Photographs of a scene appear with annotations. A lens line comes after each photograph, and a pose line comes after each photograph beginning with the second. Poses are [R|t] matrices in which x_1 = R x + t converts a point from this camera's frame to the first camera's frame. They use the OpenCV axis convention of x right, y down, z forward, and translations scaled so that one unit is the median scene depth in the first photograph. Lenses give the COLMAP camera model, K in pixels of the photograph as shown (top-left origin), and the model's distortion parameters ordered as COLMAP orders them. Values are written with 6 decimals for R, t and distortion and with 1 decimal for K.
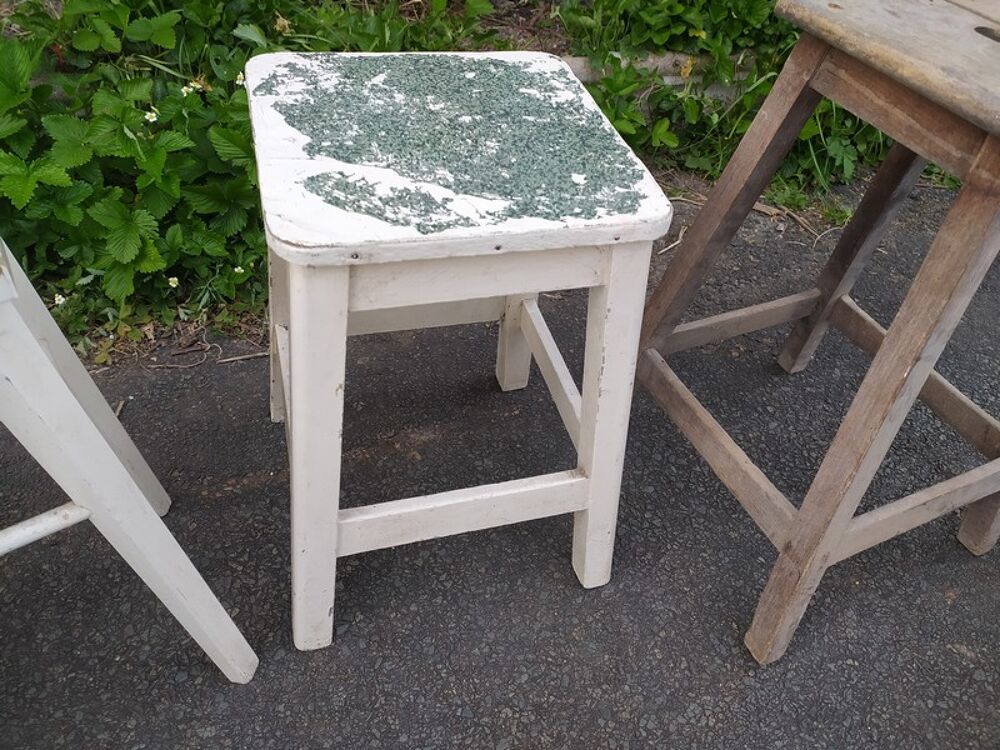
lens RADIAL K [[753.8, 0, 503.6], [0, 753.8, 376.7], [0, 0, 1]] dist [0.083385, -0.084871]
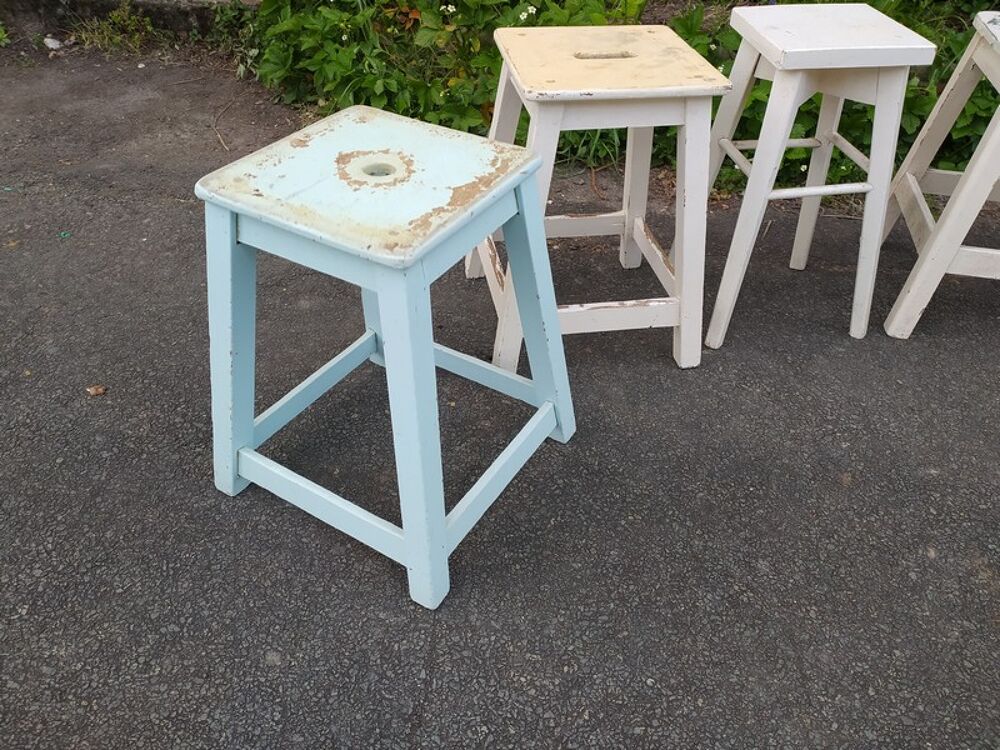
lens RADIAL K [[743.5, 0, 498.9], [0, 743.5, 365.5], [0, 0, 1]] dist [0.087257, -0.112775]
pose [[0.873295, 0.251275, -0.417392, -0.332909], [-0.289774, 0.956612, -0.030392, 0.799769], [0.391646, 0.147491, 0.908218, -1.029825]]
